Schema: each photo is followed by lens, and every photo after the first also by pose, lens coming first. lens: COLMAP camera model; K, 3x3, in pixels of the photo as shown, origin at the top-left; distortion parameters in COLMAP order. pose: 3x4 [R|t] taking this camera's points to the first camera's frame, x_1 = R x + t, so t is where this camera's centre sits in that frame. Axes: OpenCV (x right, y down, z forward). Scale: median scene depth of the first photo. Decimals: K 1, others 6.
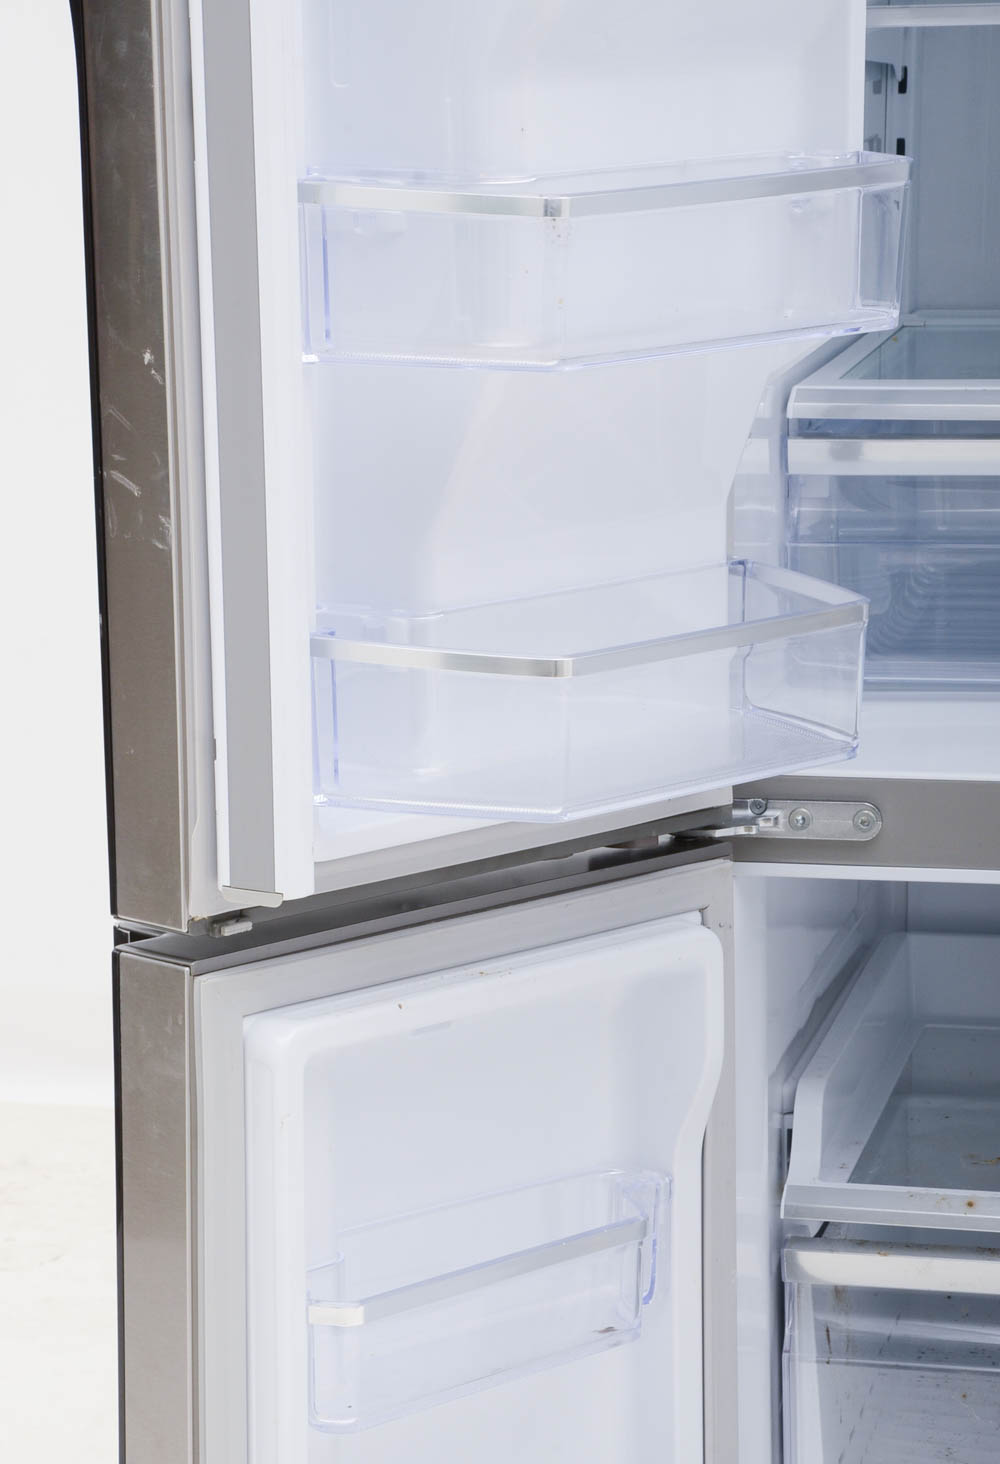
lens RADIAL K [[4590.1, 0, 417.2], [0, 4590.1, 807.6], [0, 0, 1]] dist [0.716113, 0.000000]
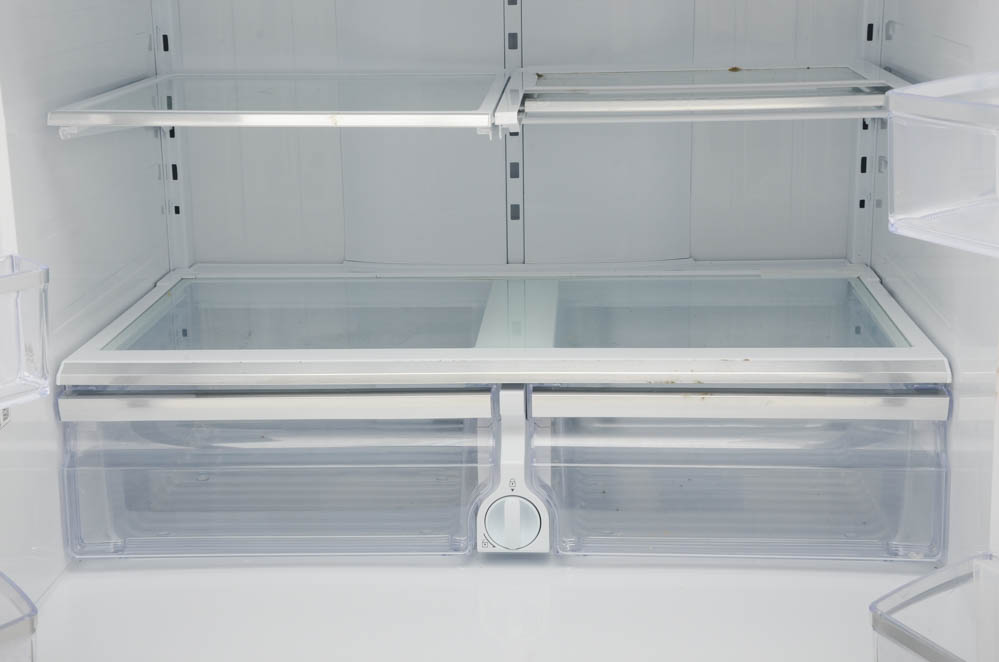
lens RADIAL K [[1735.5, 0, 491.1], [0, 1735.5, 348.5], [0, 0, 1]] dist [0.238947, 0.000000]
pose [[0.985364, -0.046256, 0.164065, 0.131493], [0.040494, 0.998446, 0.038294, -0.118018], [-0.165581, -0.031090, 0.985706, 0.473138]]
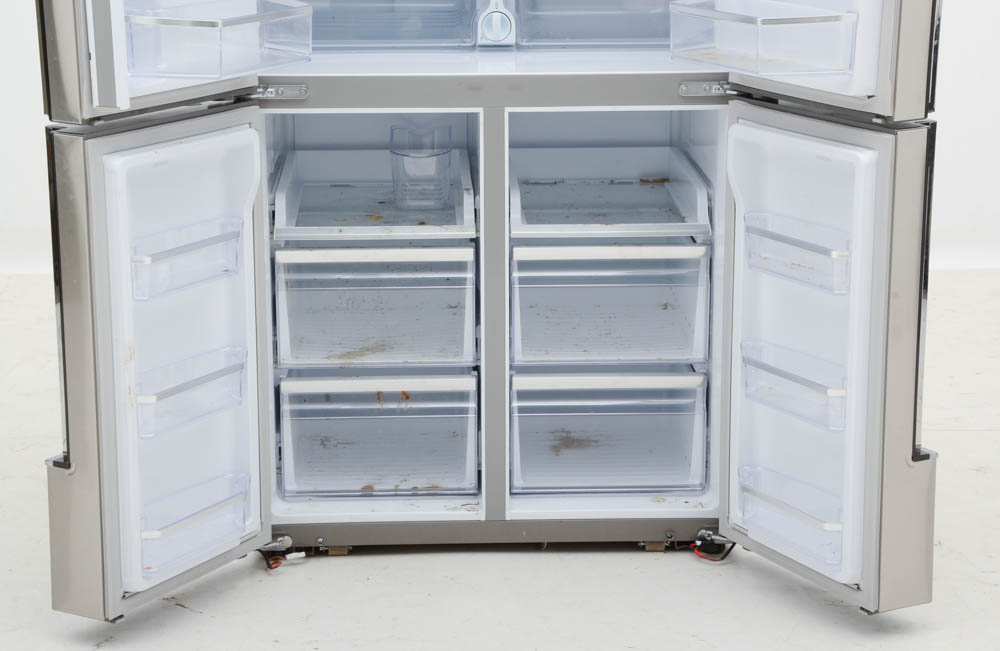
lens RADIAL K [[2226.3, 0, 483.0], [0, 2226.3, 332.4], [0, 0, 1]] dist [0.408544, 0.000000]
pose [[0.967047, -0.053555, 0.248901, -0.144608], [0.039444, 0.997337, 0.061343, 0.069652], [-0.251523, -0.049504, 0.966584, -0.350449]]
